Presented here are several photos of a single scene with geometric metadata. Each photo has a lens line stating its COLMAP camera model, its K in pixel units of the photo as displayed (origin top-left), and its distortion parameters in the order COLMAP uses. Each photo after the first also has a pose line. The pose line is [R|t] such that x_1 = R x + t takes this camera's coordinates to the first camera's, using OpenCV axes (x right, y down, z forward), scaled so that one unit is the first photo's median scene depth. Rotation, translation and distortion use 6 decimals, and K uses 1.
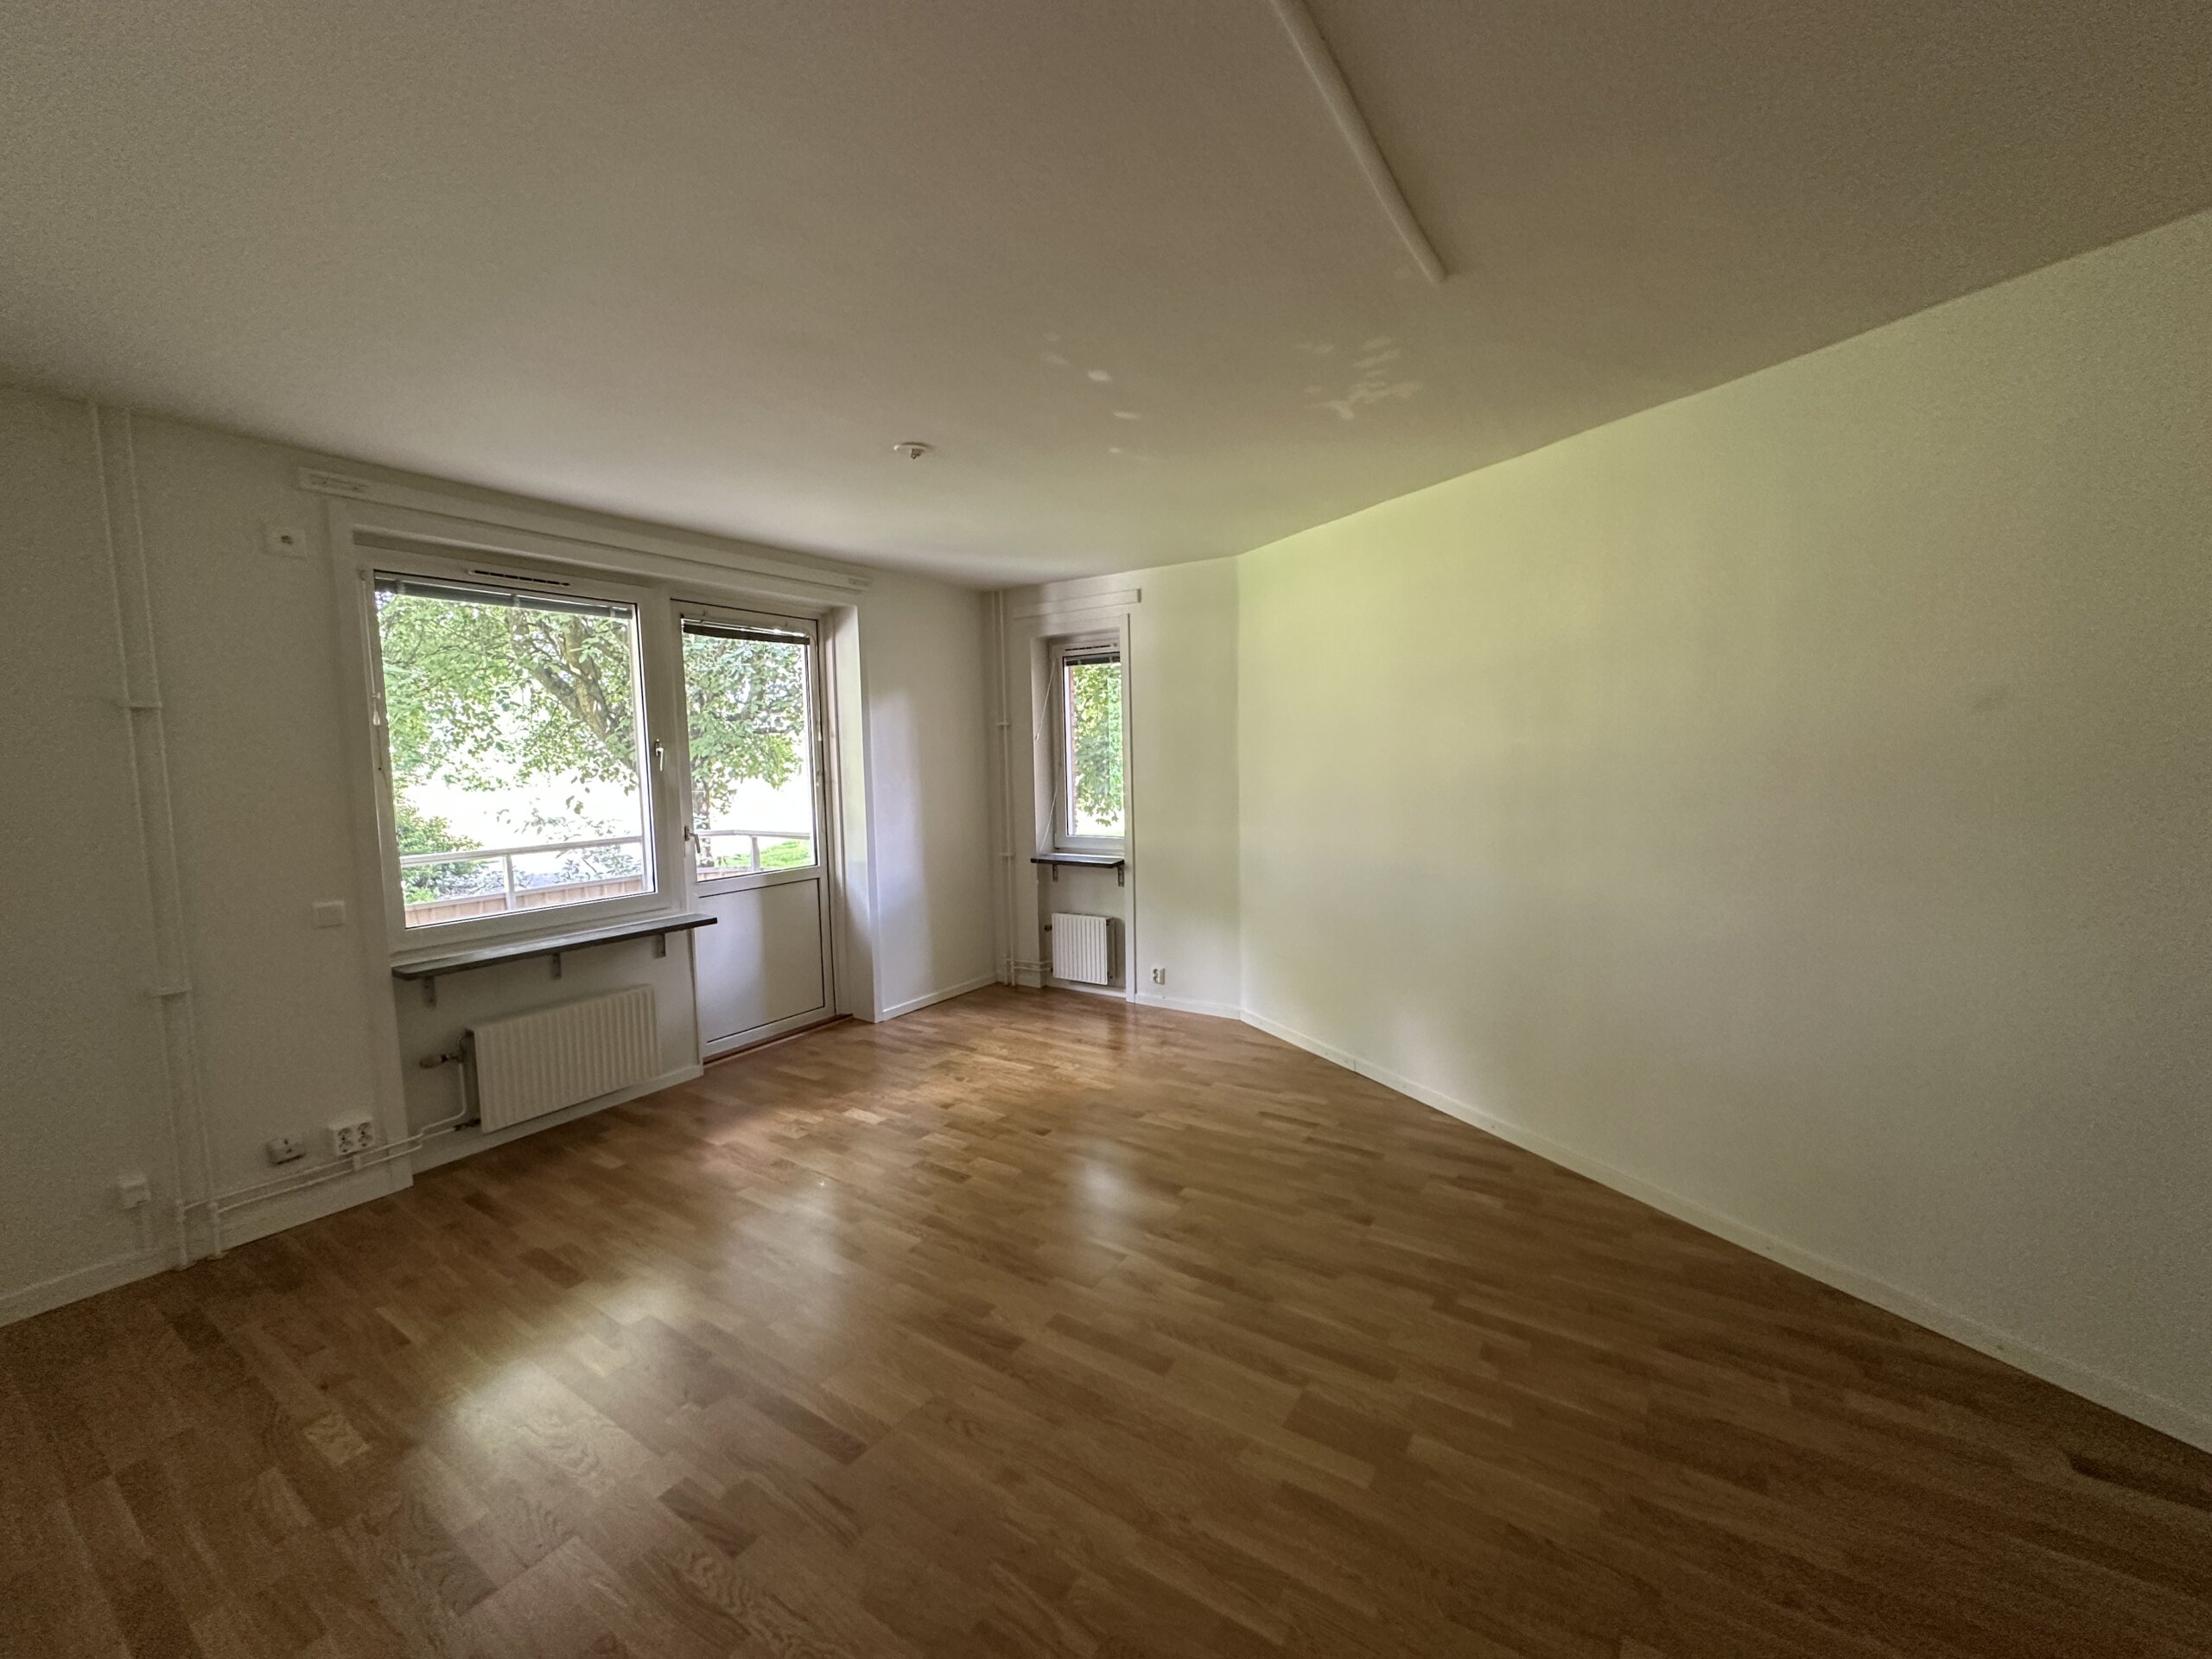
lens RADIAL K [[884.3, 0, 1102.6], [0, 884.3, 824.3], [0, 0, 1]] dist [-0.002717, 0.001207]
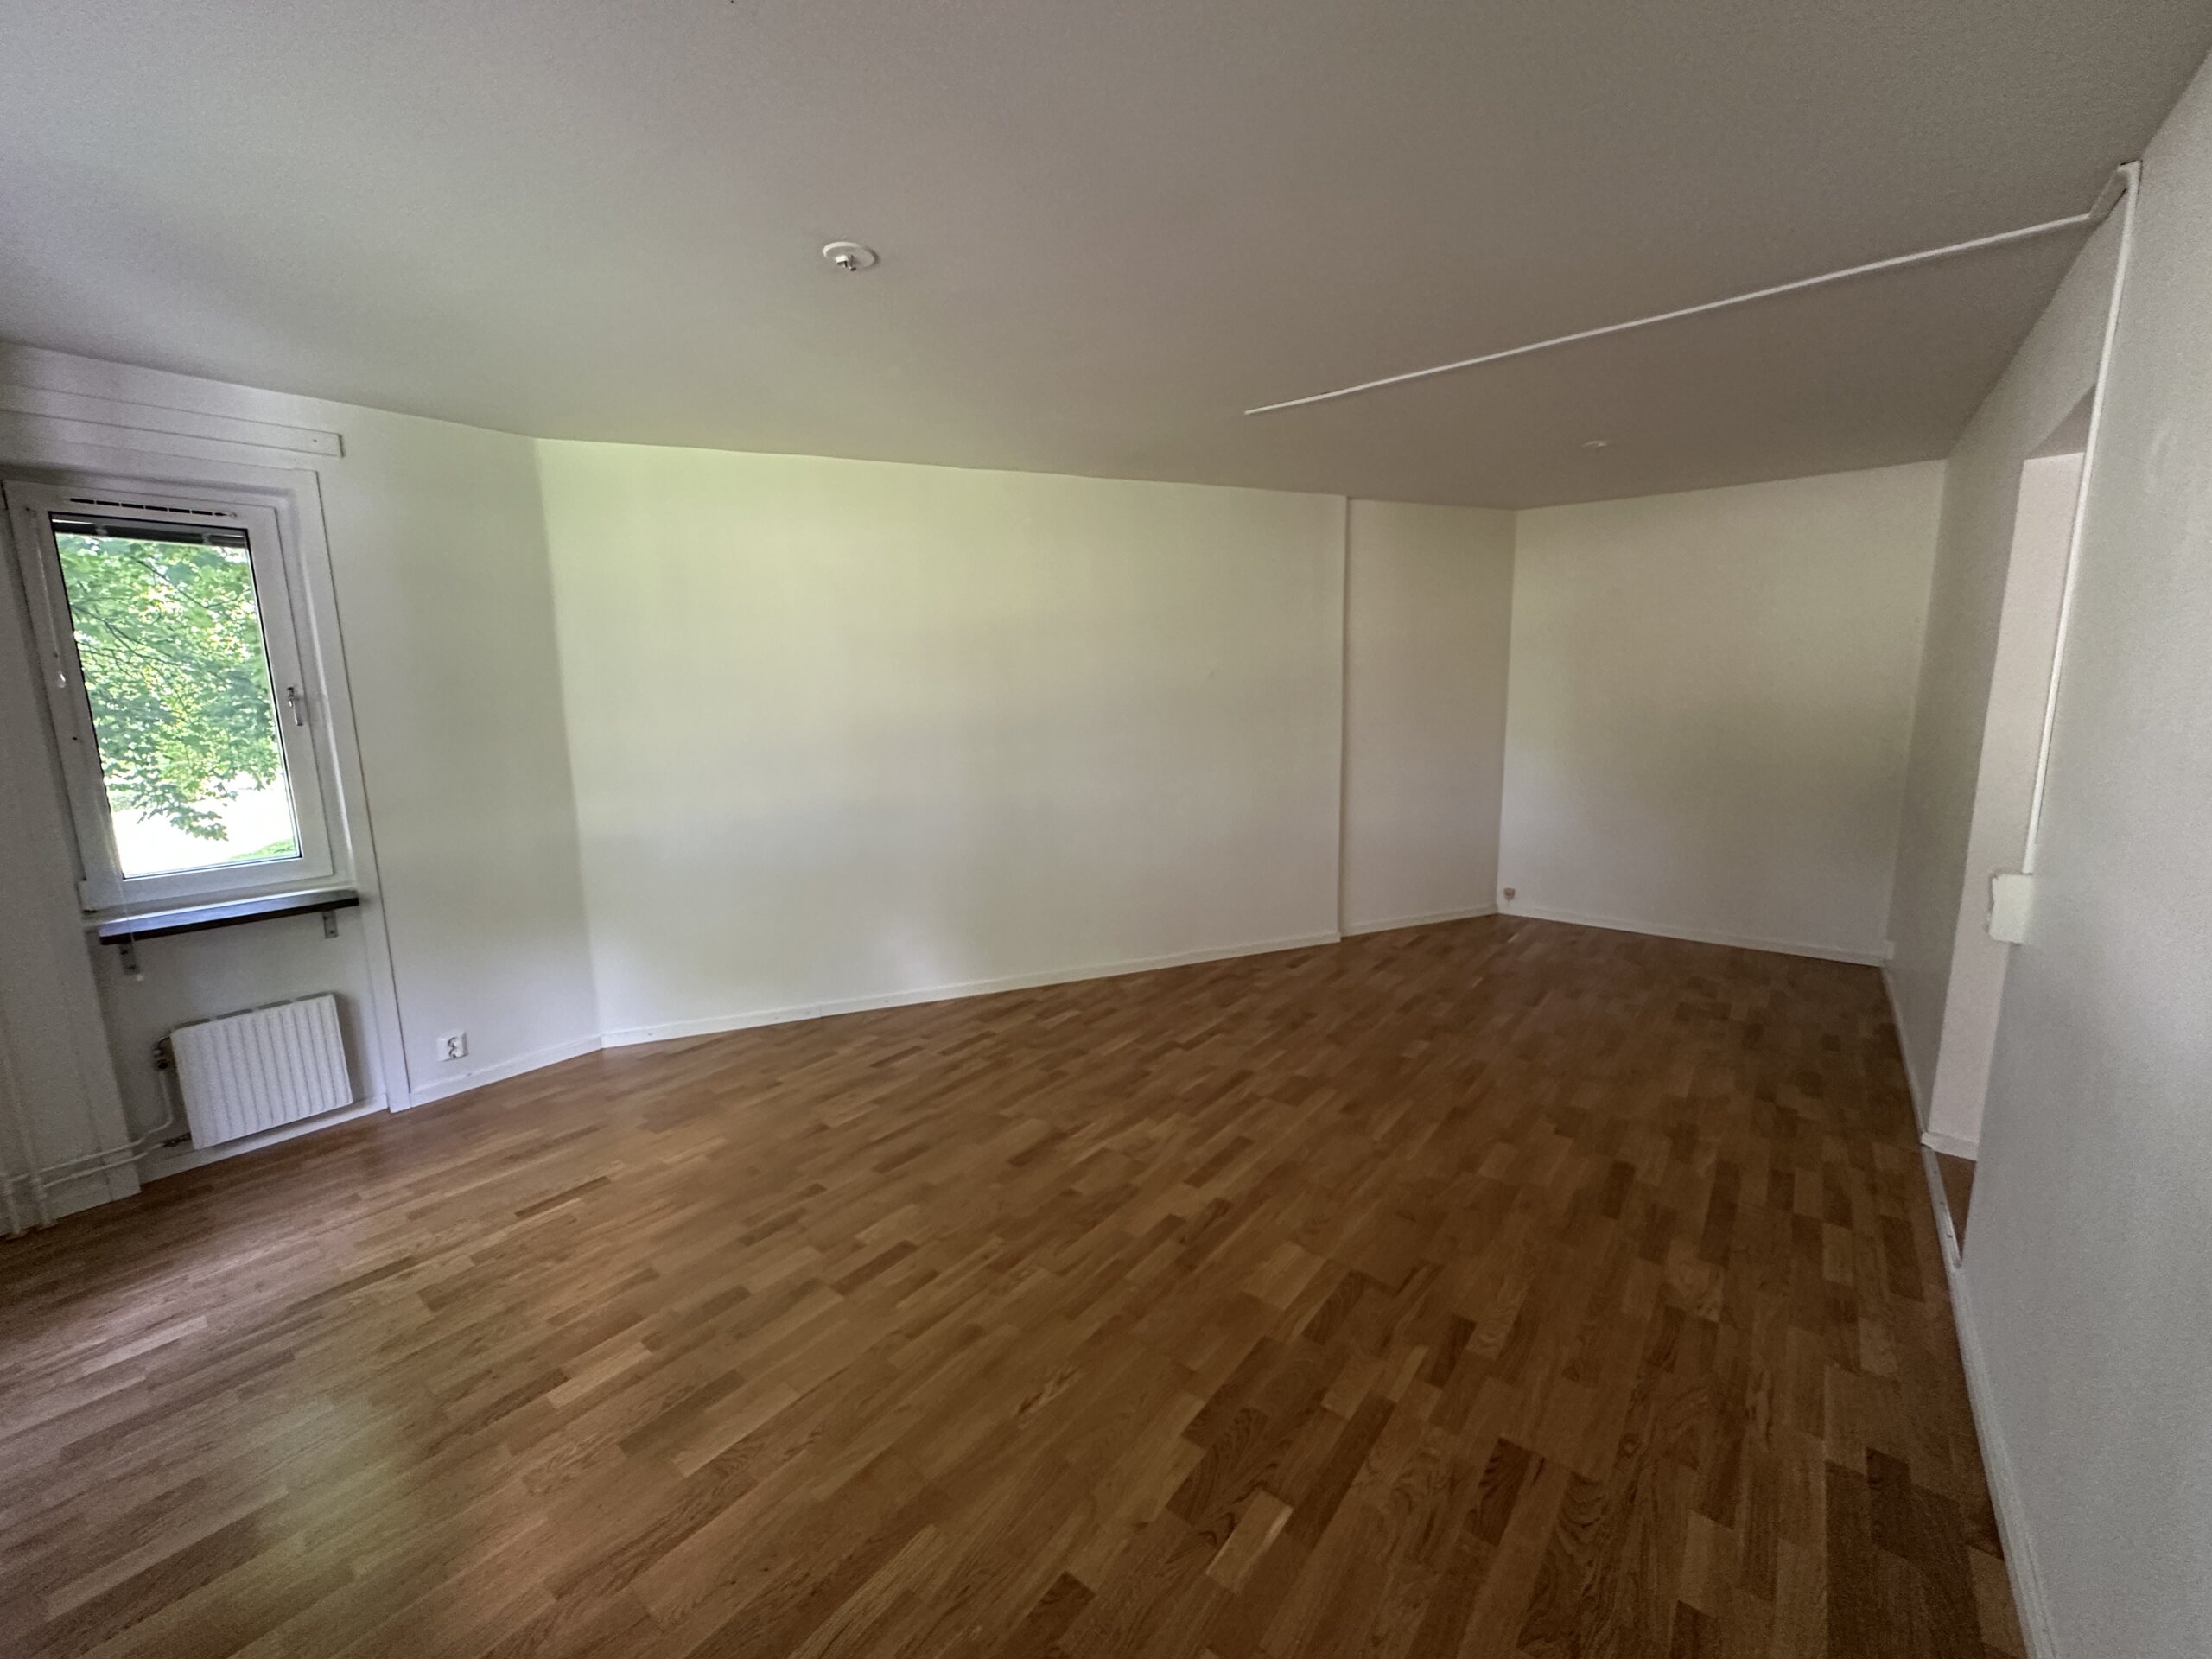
lens RADIAL K [[884.3, 0, 1108.2], [0, 884.3, 835.6], [0, 0, 1]] dist [-0.002717, 0.001207]
pose [[0.088971, -0.152463, 0.984296, -0.791117], [0.095428, 0.984974, 0.143942, -0.052127], [-0.991452, 0.081123, 0.102184, 0.653675]]
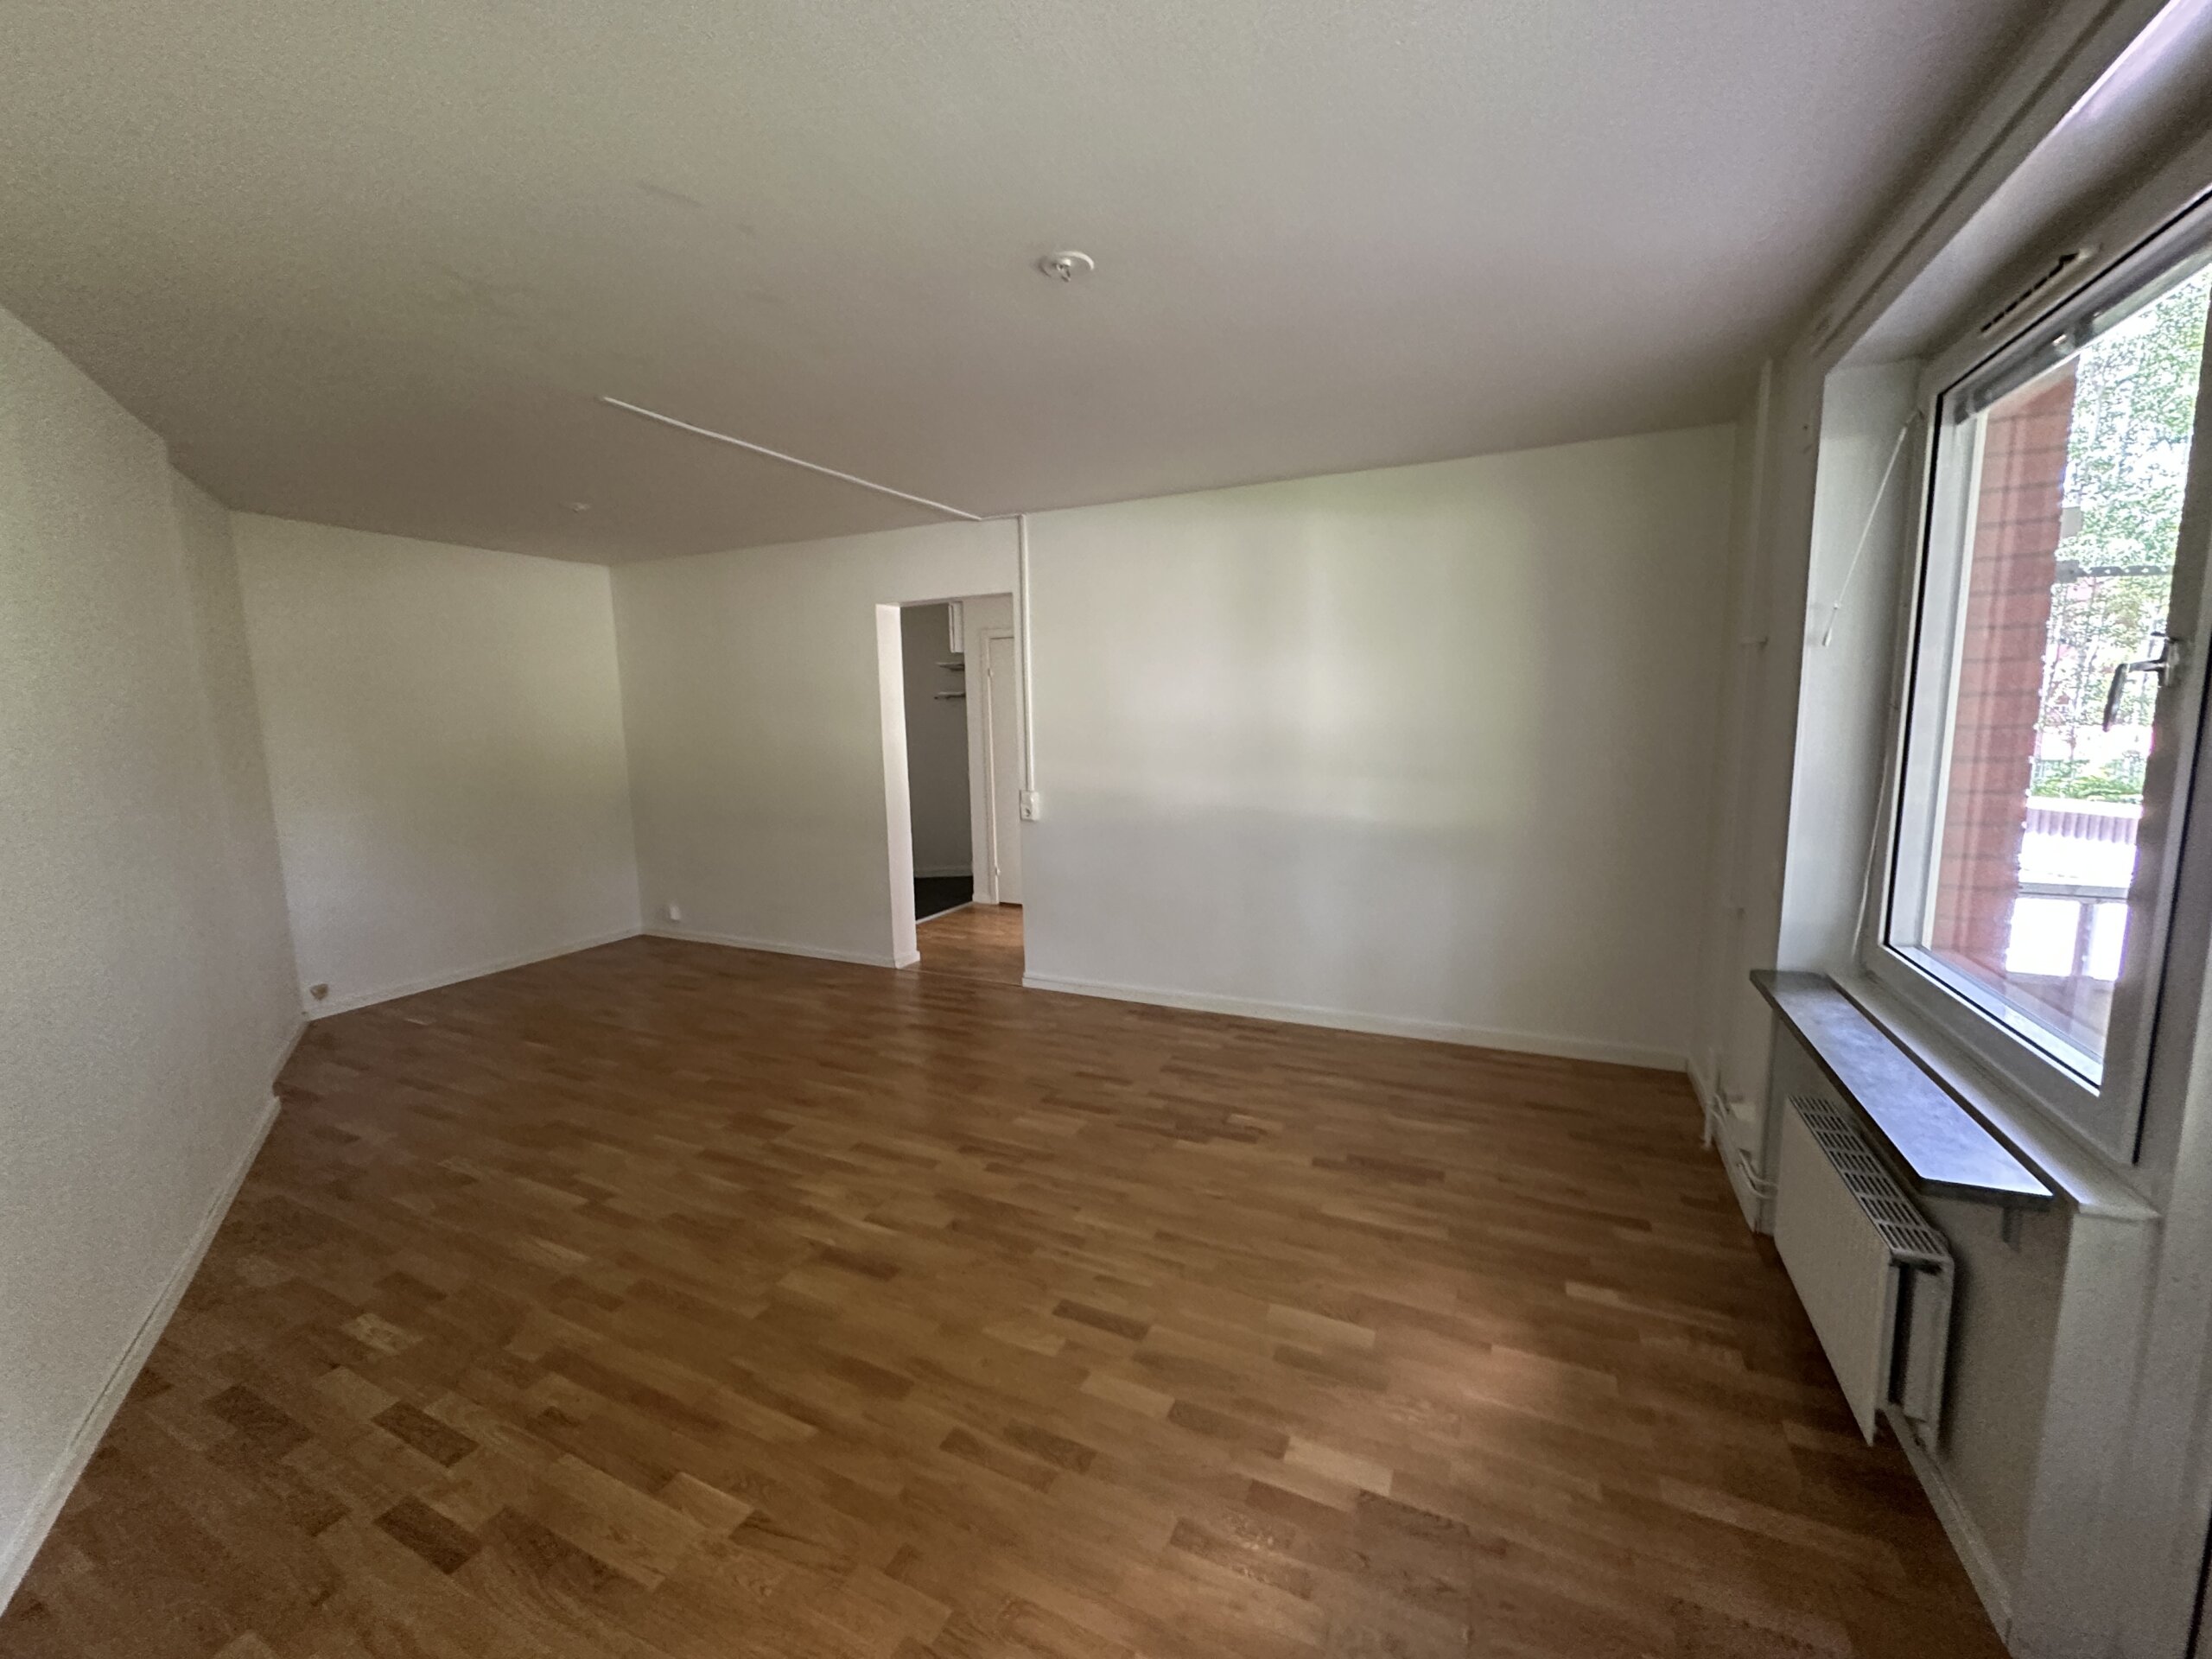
lens RADIAL K [[884.3, 0, 1106.8], [0, 884.3, 827.8], [0, 0, 1]] dist [-0.002717, 0.001207]
pose [[-0.989254, 0.059409, -0.133591, -0.110179], [0.029537, 0.976090, 0.215352, -0.124728], [0.143191, 0.209092, -0.967356, 1.487578]]
